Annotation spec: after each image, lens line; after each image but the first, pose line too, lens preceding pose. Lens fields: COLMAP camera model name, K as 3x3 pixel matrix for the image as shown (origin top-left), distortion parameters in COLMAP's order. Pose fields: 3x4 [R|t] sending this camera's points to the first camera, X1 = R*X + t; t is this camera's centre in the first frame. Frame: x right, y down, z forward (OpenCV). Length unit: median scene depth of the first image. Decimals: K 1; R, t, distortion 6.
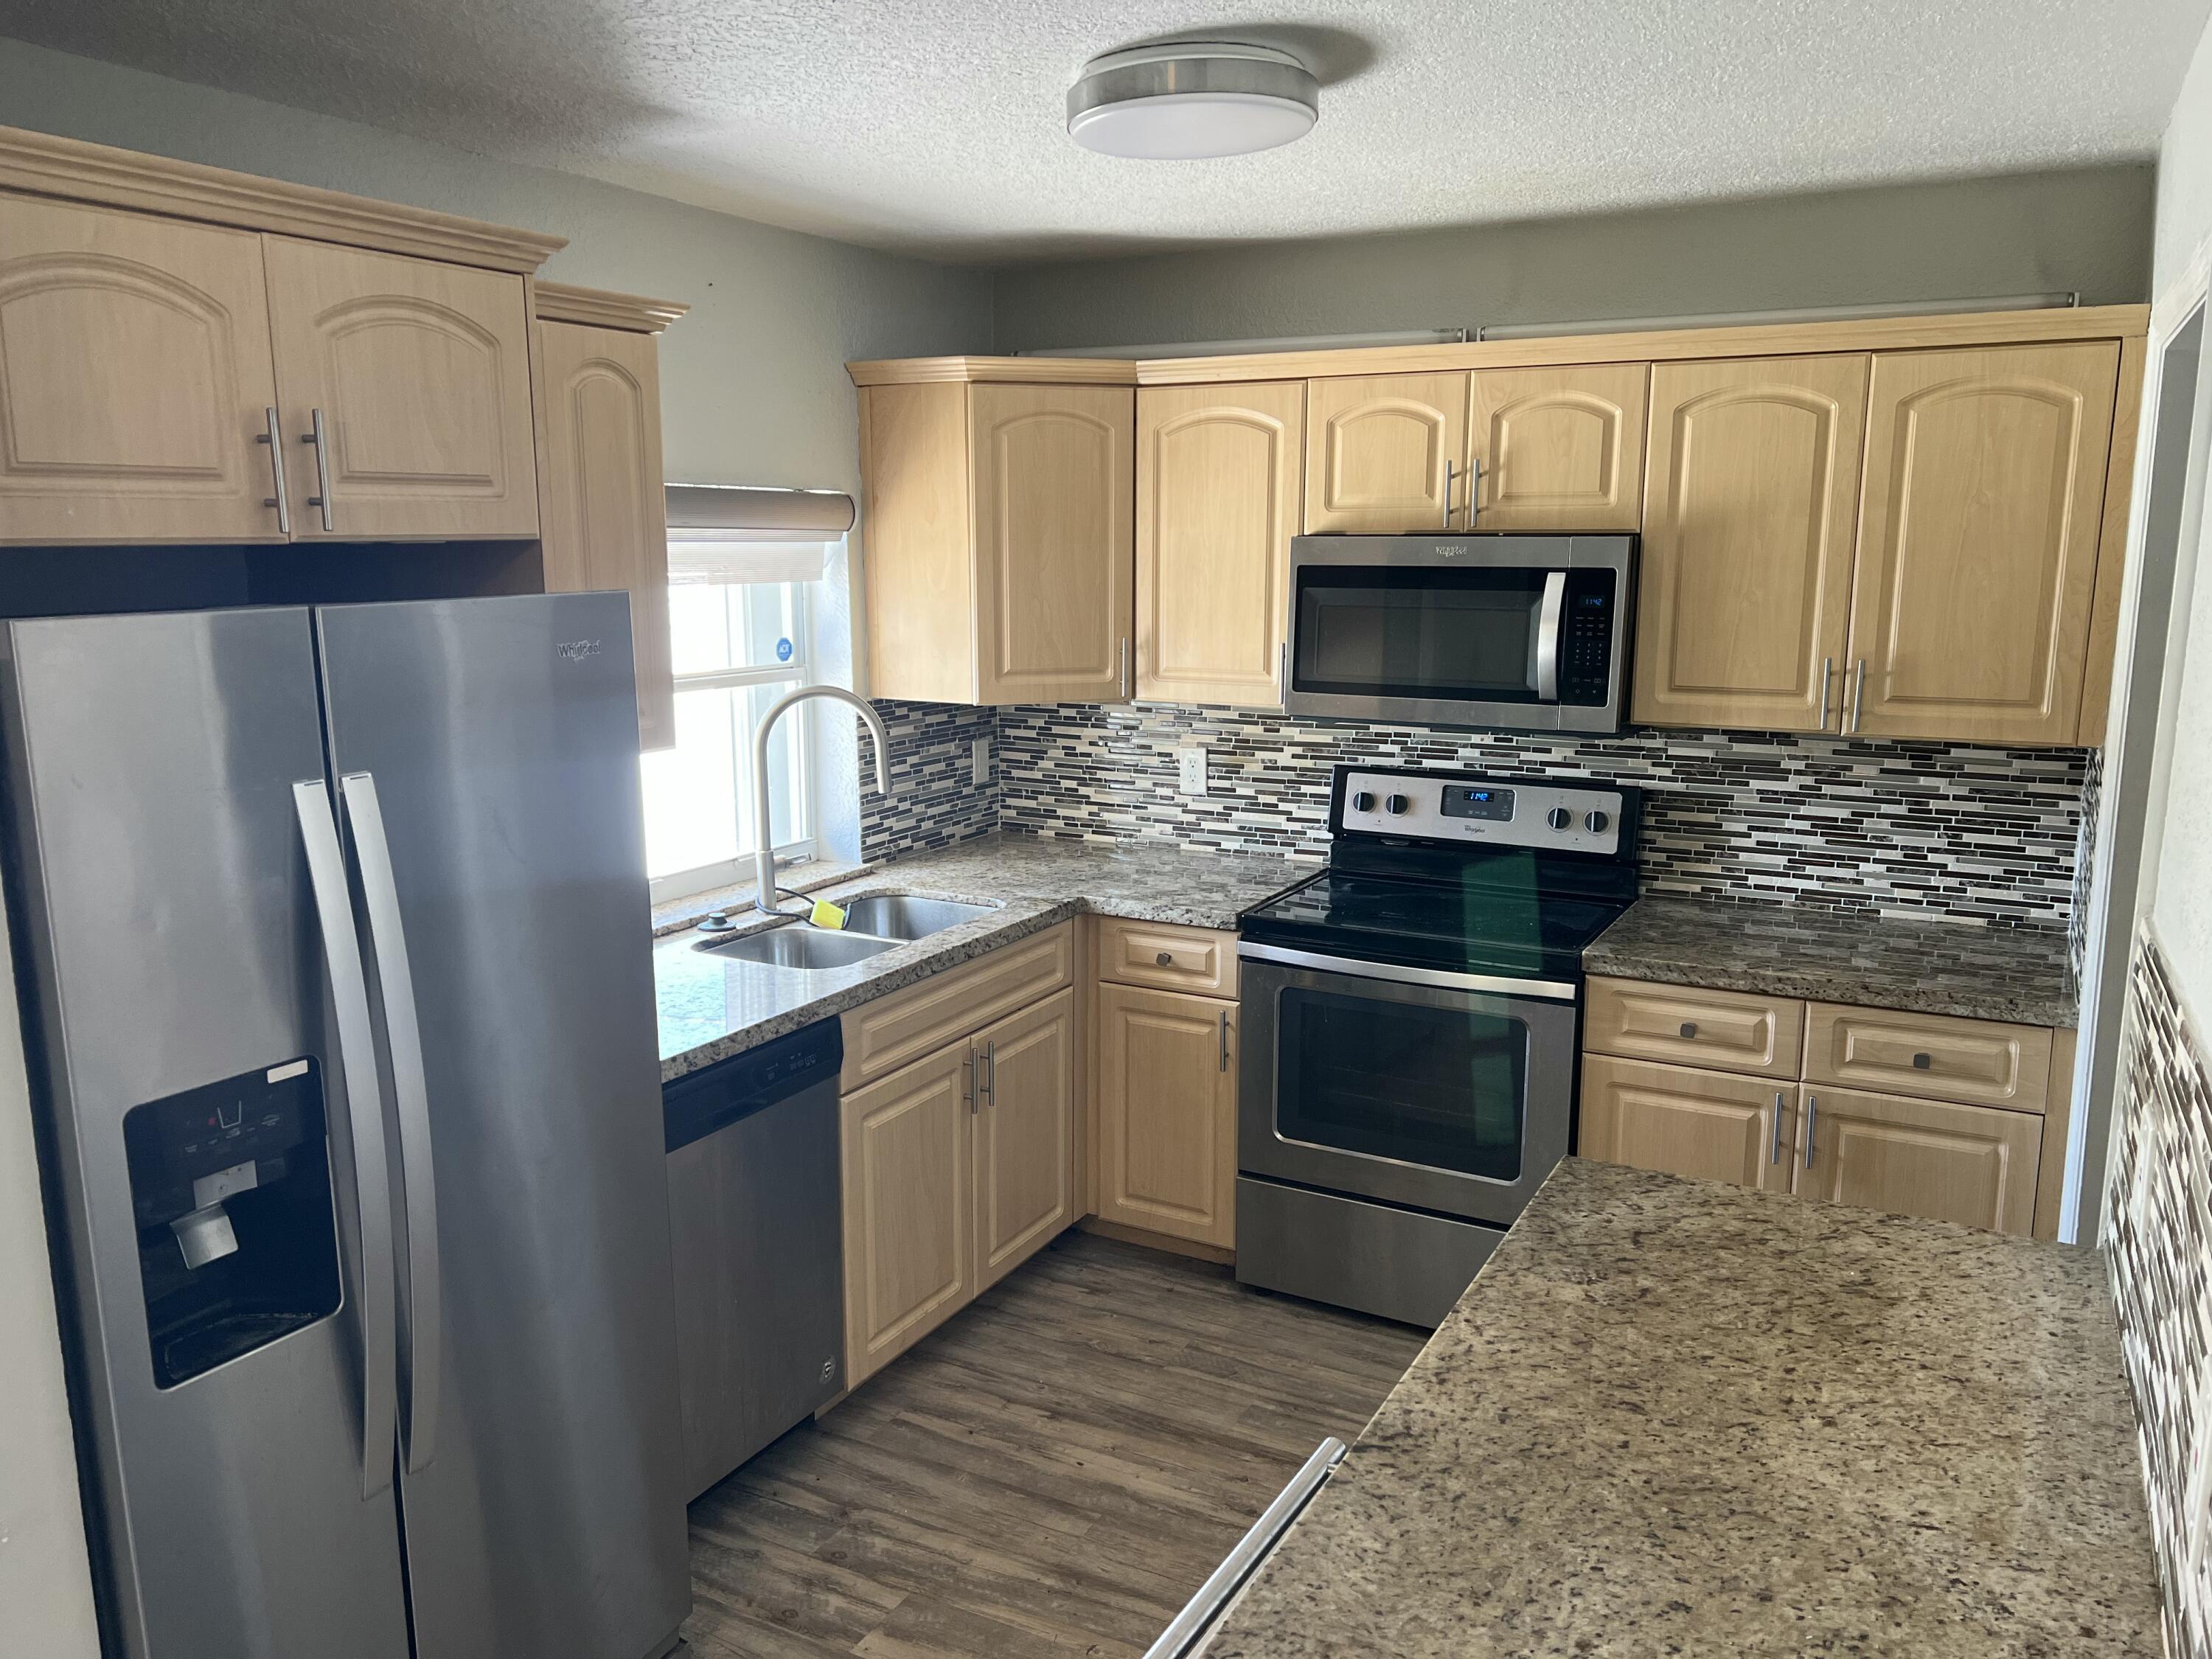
lens RADIAL K [[1723.1, 0, 1002.1], [0, 1723.1, 856.9], [0, 0, 1]] dist [0.068910, -0.098631]
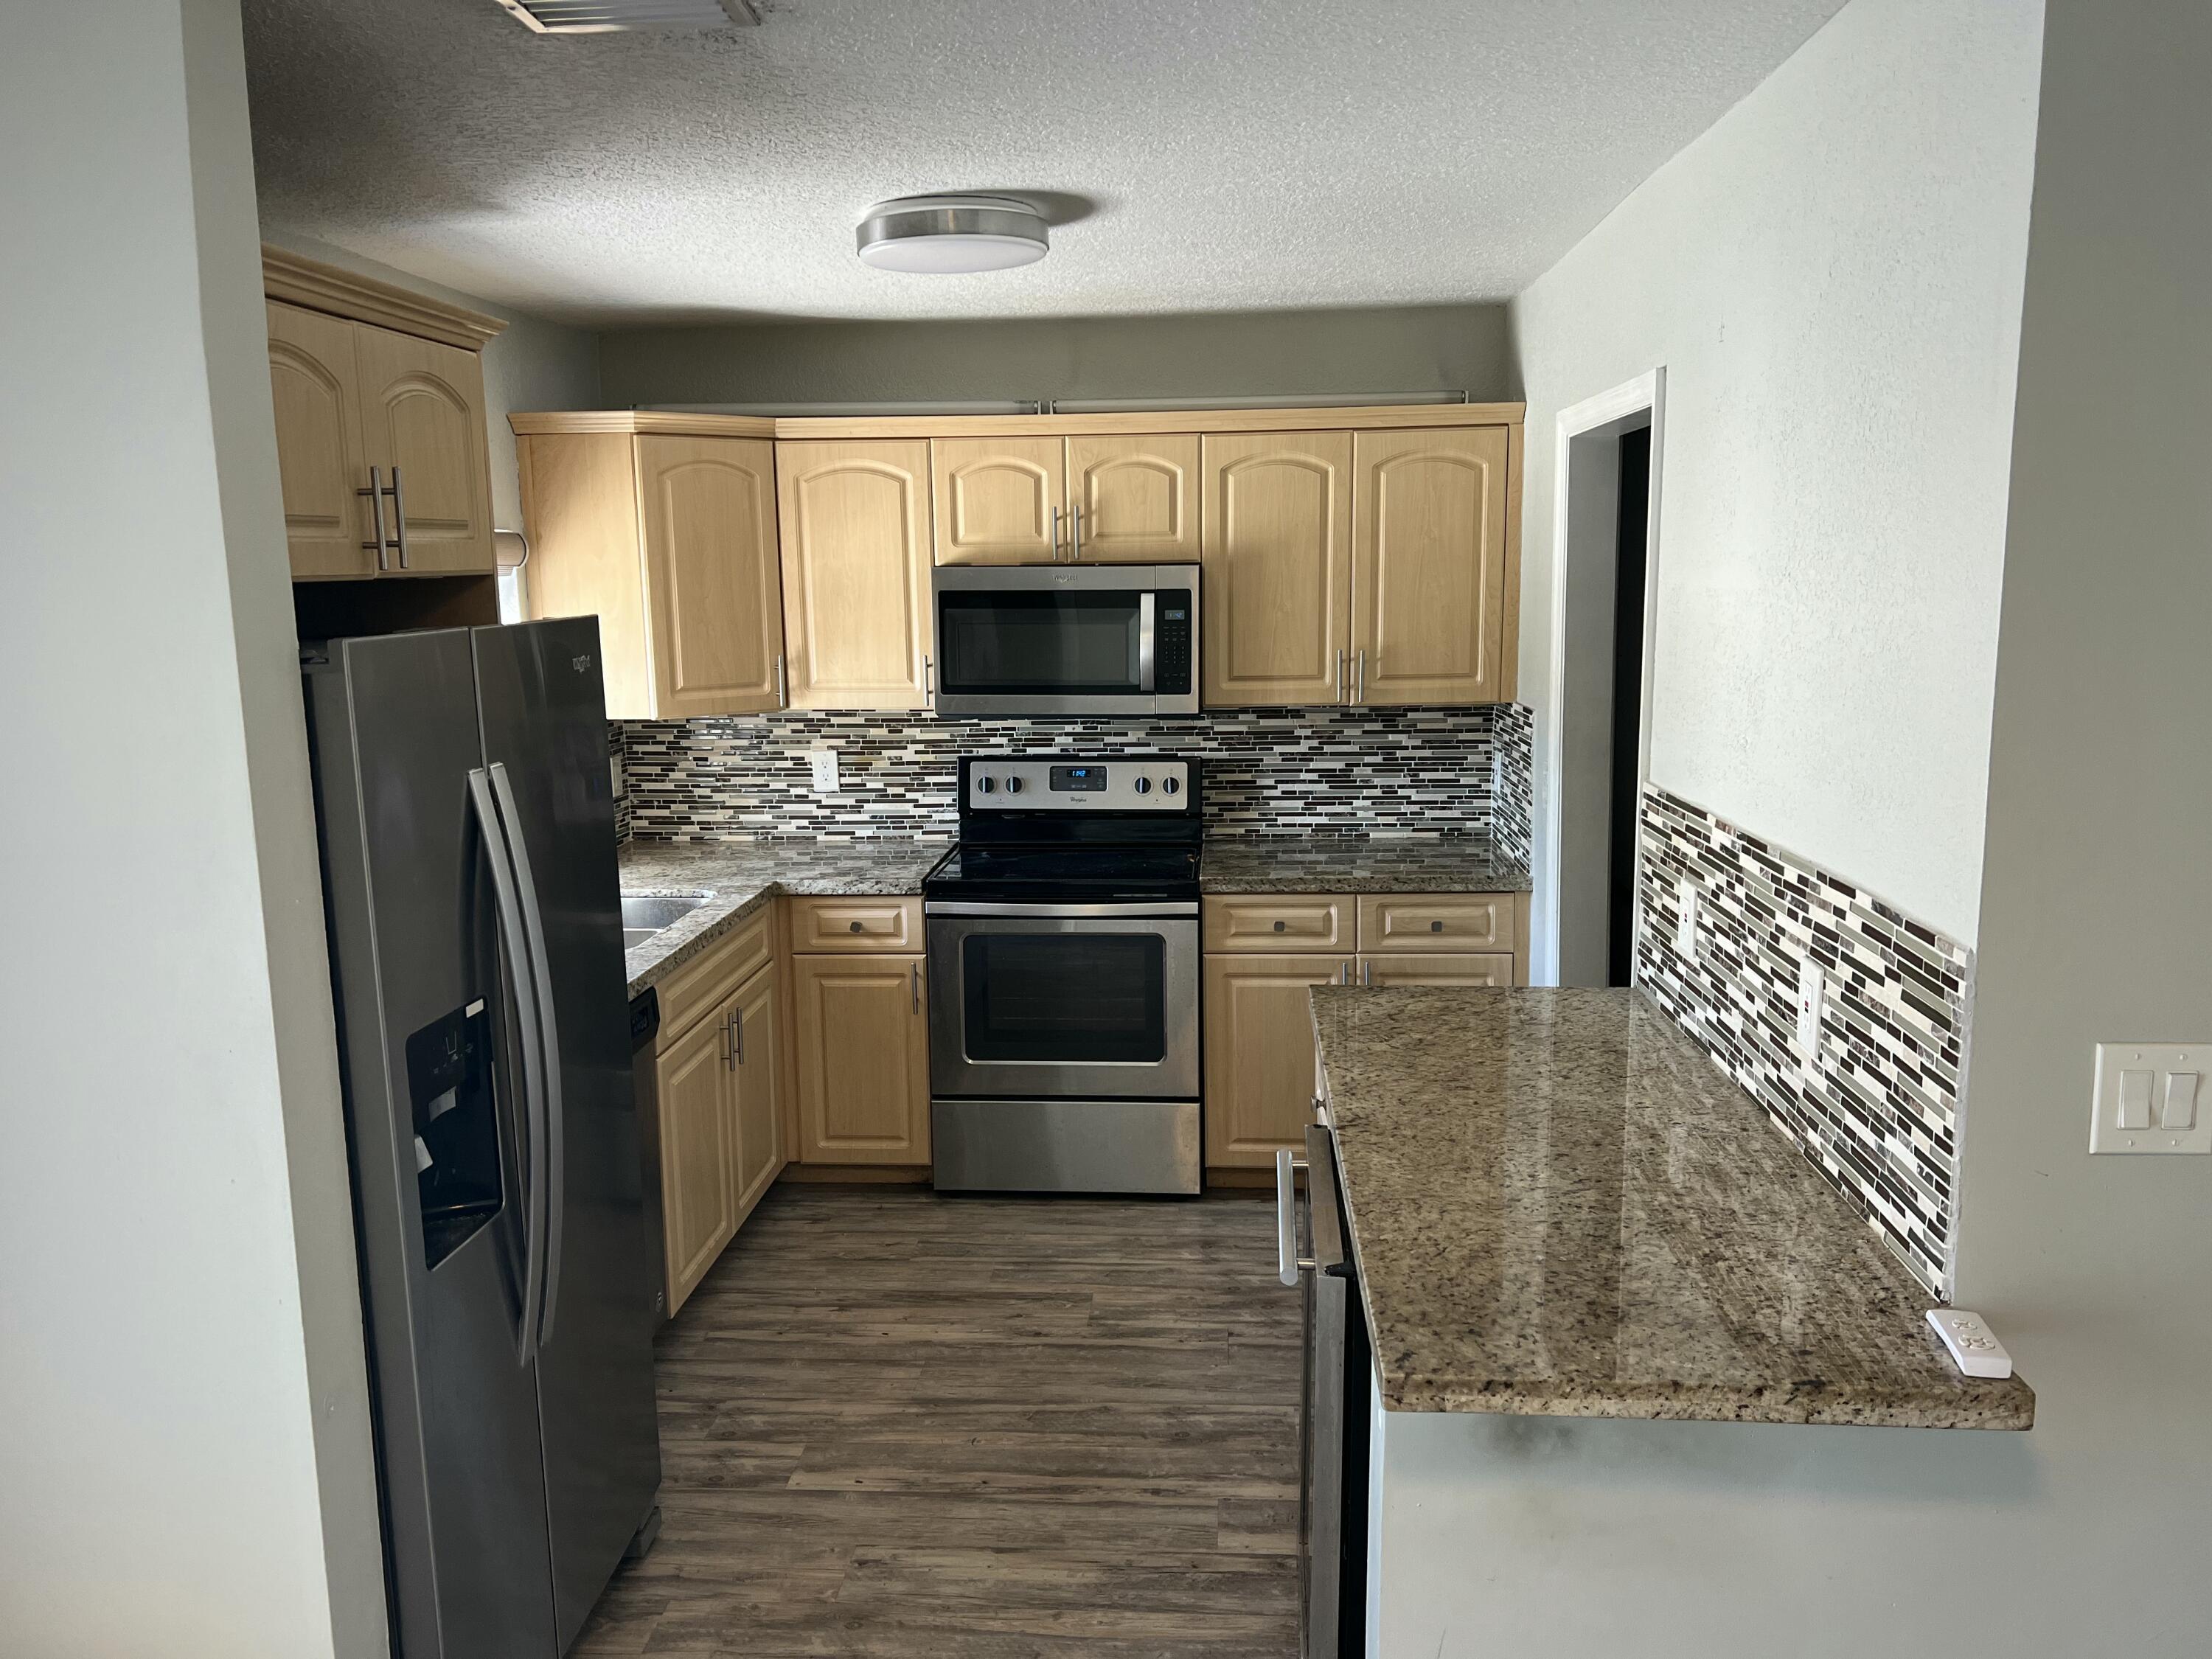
lens RADIAL K [[1723.1, 0, 1087.6], [0, 1723.1, 844.2], [0, 0, 1]] dist [0.068910, -0.098631]
pose [[0.907801, -0.080441, 0.411614, -0.270943], [0.091427, 0.995787, -0.007034, 0.029742], [-0.409314, 0.044018, 0.911331, -0.154729]]
